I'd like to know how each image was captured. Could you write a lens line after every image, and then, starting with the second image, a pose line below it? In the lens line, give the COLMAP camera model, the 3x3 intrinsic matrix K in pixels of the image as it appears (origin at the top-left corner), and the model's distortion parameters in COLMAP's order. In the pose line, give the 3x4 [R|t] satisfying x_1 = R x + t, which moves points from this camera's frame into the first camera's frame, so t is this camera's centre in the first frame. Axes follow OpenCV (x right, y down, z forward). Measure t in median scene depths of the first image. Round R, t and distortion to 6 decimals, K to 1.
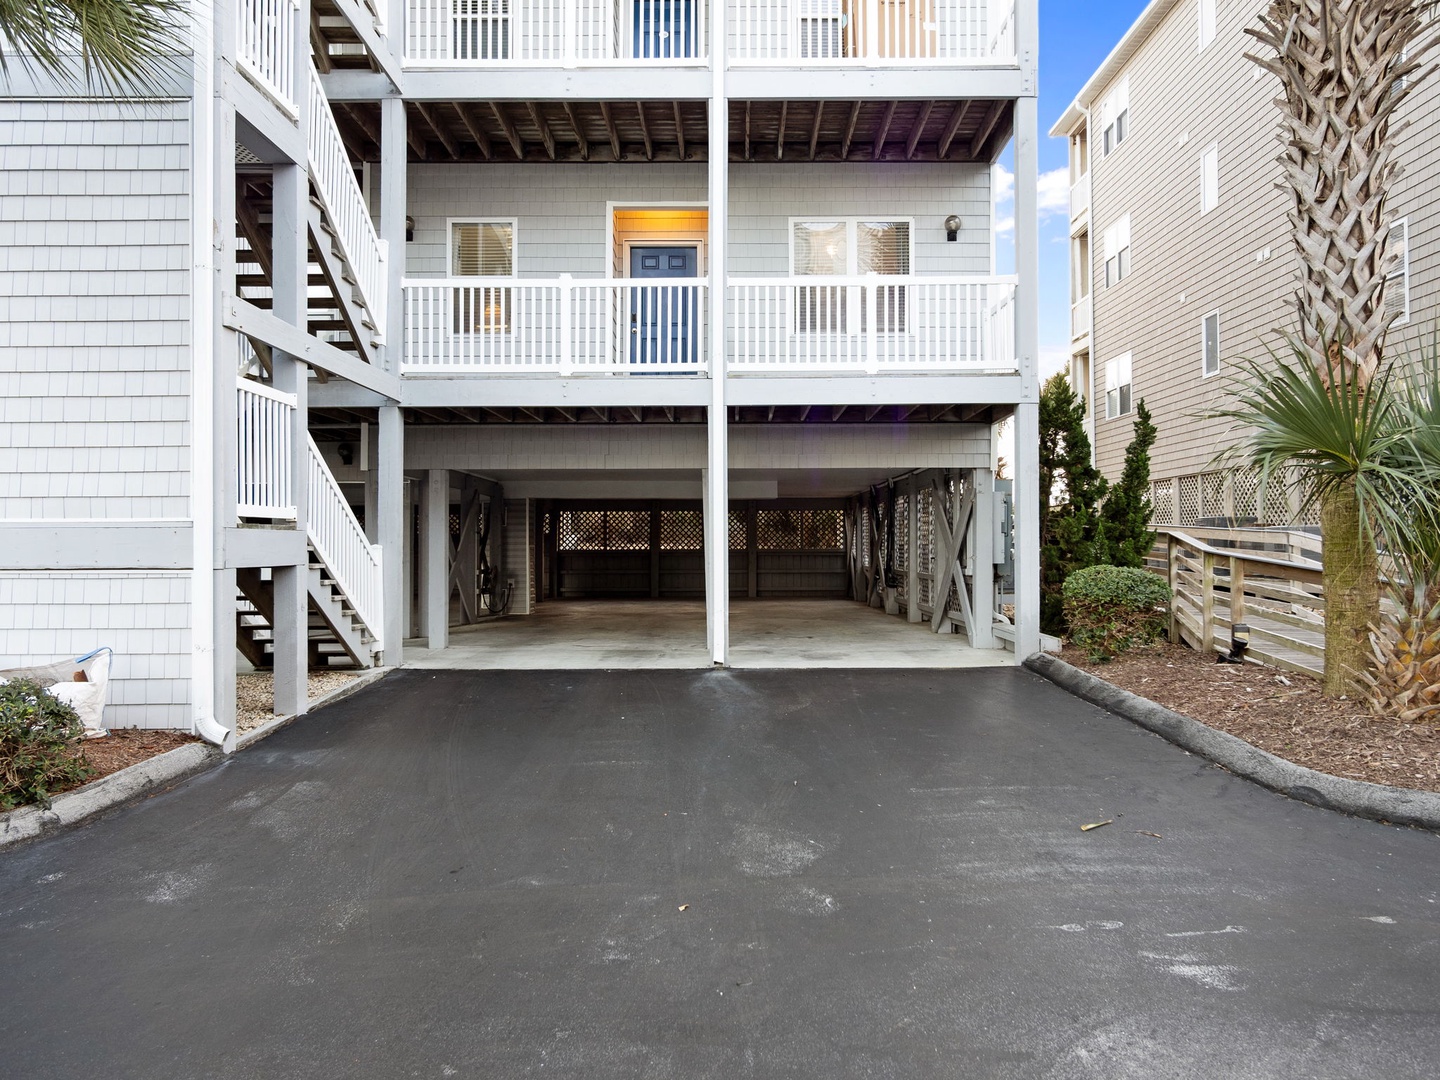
lens RADIAL K [[1001.4, 0, 732.1], [0, 1001.4, 540.1], [0, 0, 1]] dist [0.001567, 0.000836]
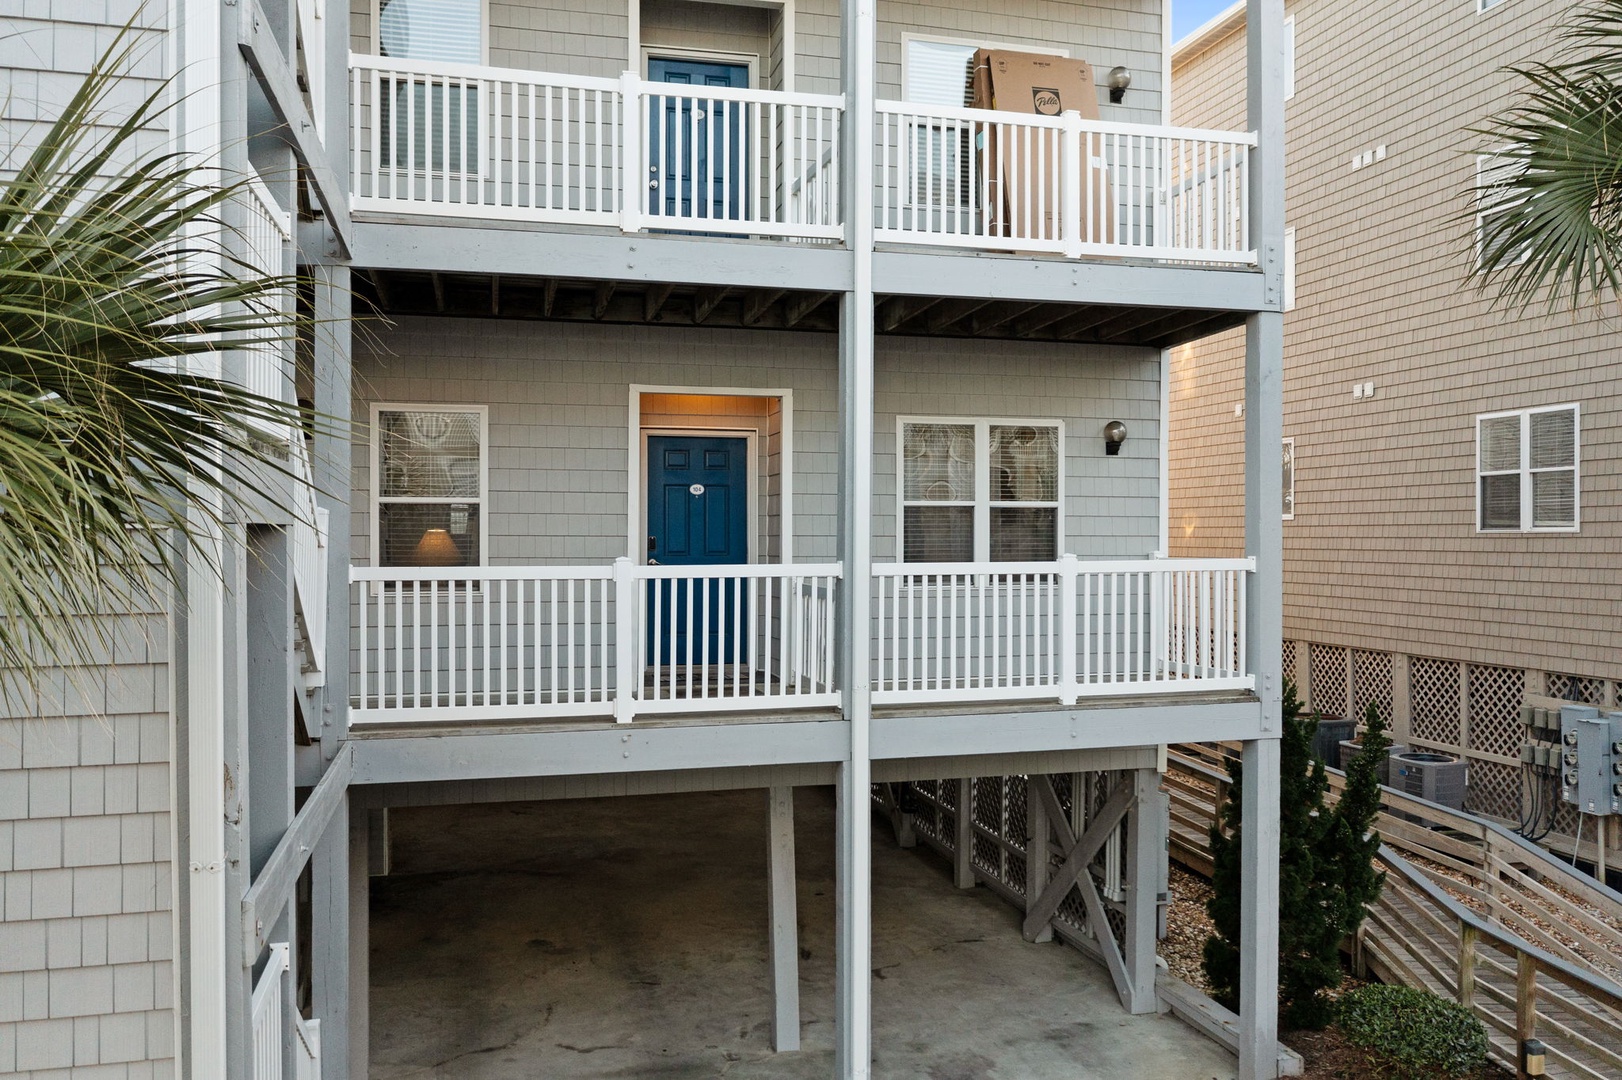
lens RADIAL K [[1272.6, 0, 803.1], [0, 1272.6, 539.0], [0, 0, 1]] dist [-0.011059, -0.011181]
pose [[0.969801, 0.003141, 0.243876, -0.216979], [-0.006754, 0.999879, 0.013983, -0.250171], [-0.243803, -0.015208, 0.969705, 0.171443]]
